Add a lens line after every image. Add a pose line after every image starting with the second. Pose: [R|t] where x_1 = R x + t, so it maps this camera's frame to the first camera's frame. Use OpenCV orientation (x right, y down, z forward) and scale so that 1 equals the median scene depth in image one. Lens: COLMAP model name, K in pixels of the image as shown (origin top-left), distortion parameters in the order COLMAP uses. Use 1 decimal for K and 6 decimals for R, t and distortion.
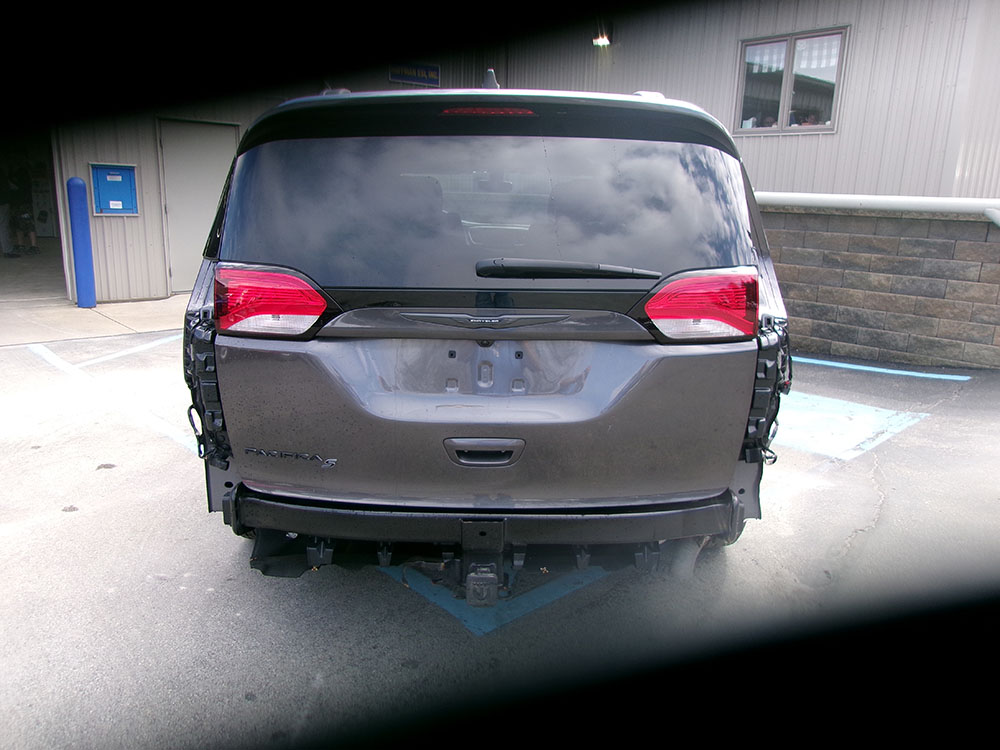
lens RADIAL K [[786.0, 0, 500.0], [0, 786.0, 375.0], [0, 0, 1]] dist [-0.050512, 0.085084]
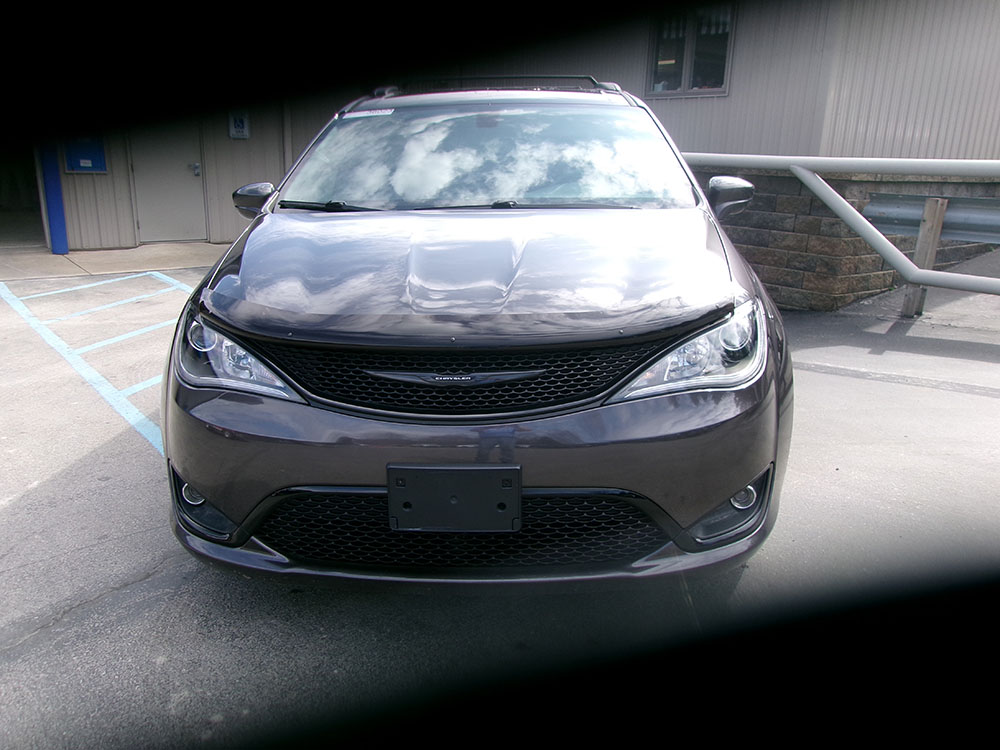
lens RADIAL K [[786.0, 0, 500.0], [0, 786.0, 375.0], [0, 0, 1]] dist [-0.050512, 0.085084]
pose [[0.997750, 0.018640, -0.064401, 0.191913], [-0.015772, 0.998874, 0.044754, 0.029037], [0.065163, -0.043637, 0.996920, -0.103136]]
